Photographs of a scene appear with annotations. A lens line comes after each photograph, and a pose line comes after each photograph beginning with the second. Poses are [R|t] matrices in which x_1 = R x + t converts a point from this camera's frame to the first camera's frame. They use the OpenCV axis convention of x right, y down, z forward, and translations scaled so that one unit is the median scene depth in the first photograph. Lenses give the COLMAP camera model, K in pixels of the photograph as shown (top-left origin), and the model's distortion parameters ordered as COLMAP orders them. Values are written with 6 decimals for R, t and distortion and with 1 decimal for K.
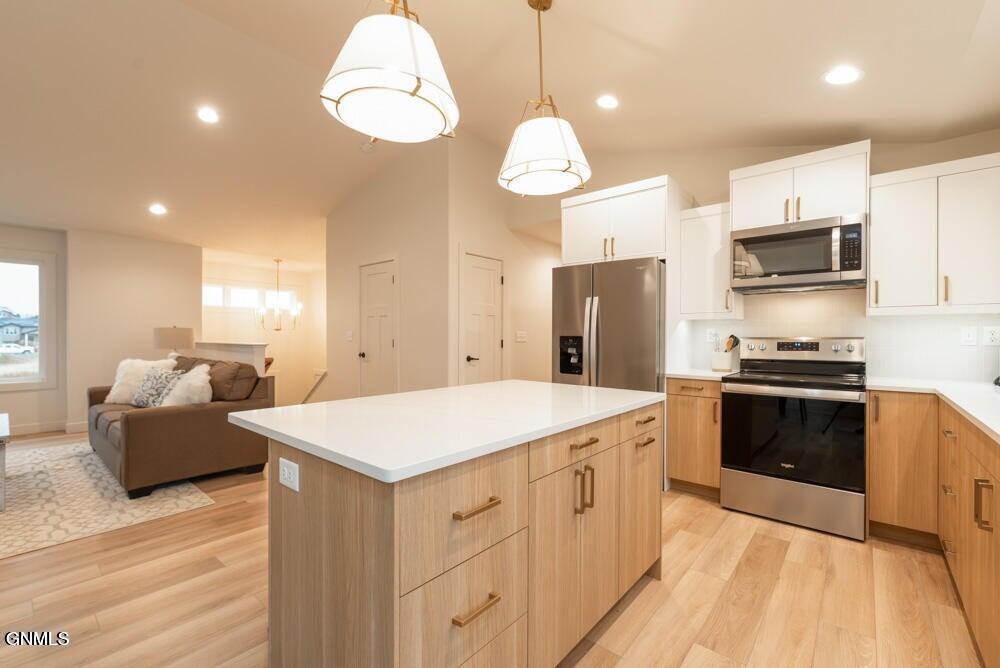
lens RADIAL K [[432.5, 0, 498.1], [0, 432.5, 339.5], [0, 0, 1]] dist [0.000650, -0.000241]
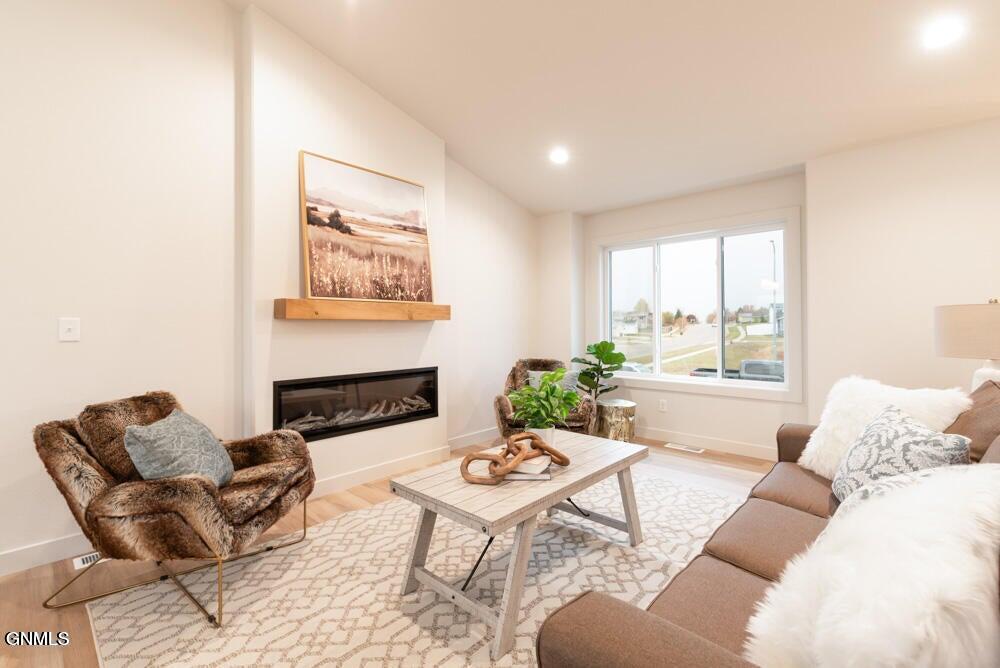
lens RADIAL K [[432.5, 0, 504.7], [0, 432.5, 321.7], [0, 0, 1]] dist [0.000650, -0.000241]
pose [[-0.023257, -0.016289, -0.999597, -0.605702], [-0.003038, 0.999864, -0.016223, -0.006298], [0.999725, 0.002660, -0.023304, 1.000153]]
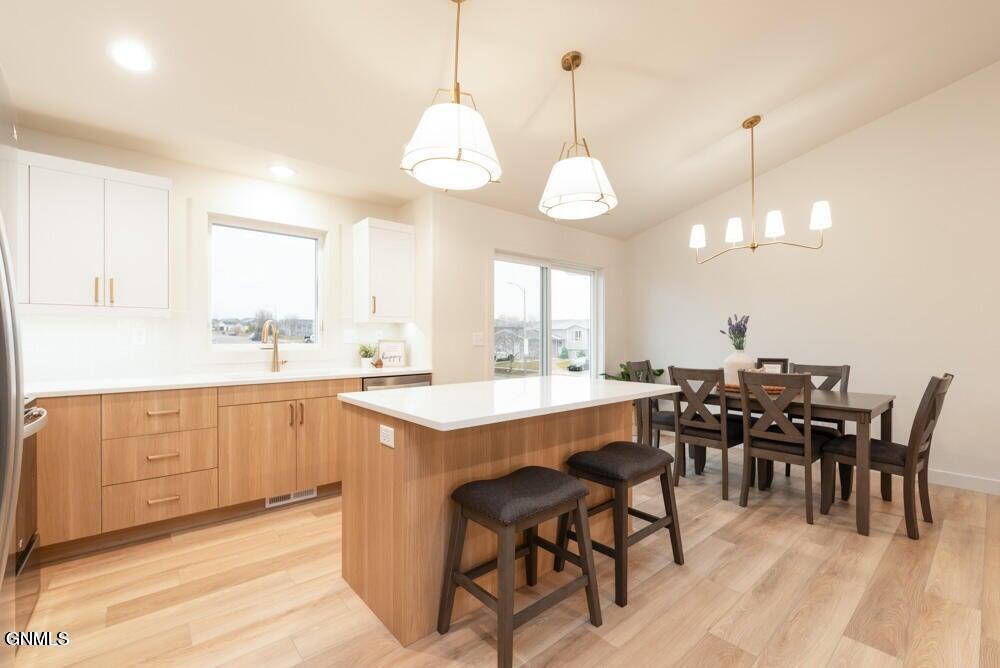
lens RADIAL K [[432.5, 0, 497.8], [0, 432.5, 339.1], [0, 0, 1]] dist [0.000650, -0.000241]
pose [[-0.987823, -0.004863, 0.155507, -0.098429], [-0.003391, 0.999947, 0.009731, -0.009656], [-0.155546, 0.009085, -0.987787, 1.388791]]
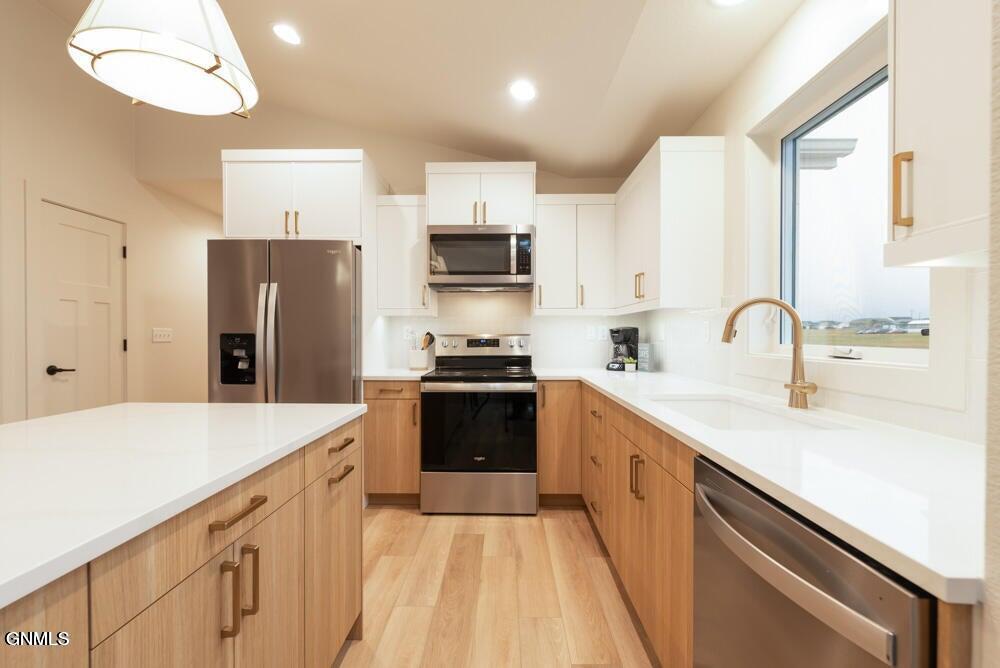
lens RADIAL K [[432.5, 0, 505.3], [0, 432.5, 337.6], [0, 0, 1]] dist [0.000650, -0.000241]
pose [[0.765023, -0.007145, 0.643963, 0.049210], [0.007443, 0.999970, 0.002253, 0.000926], [-0.643960, 0.003070, 0.765053, 0.156356]]
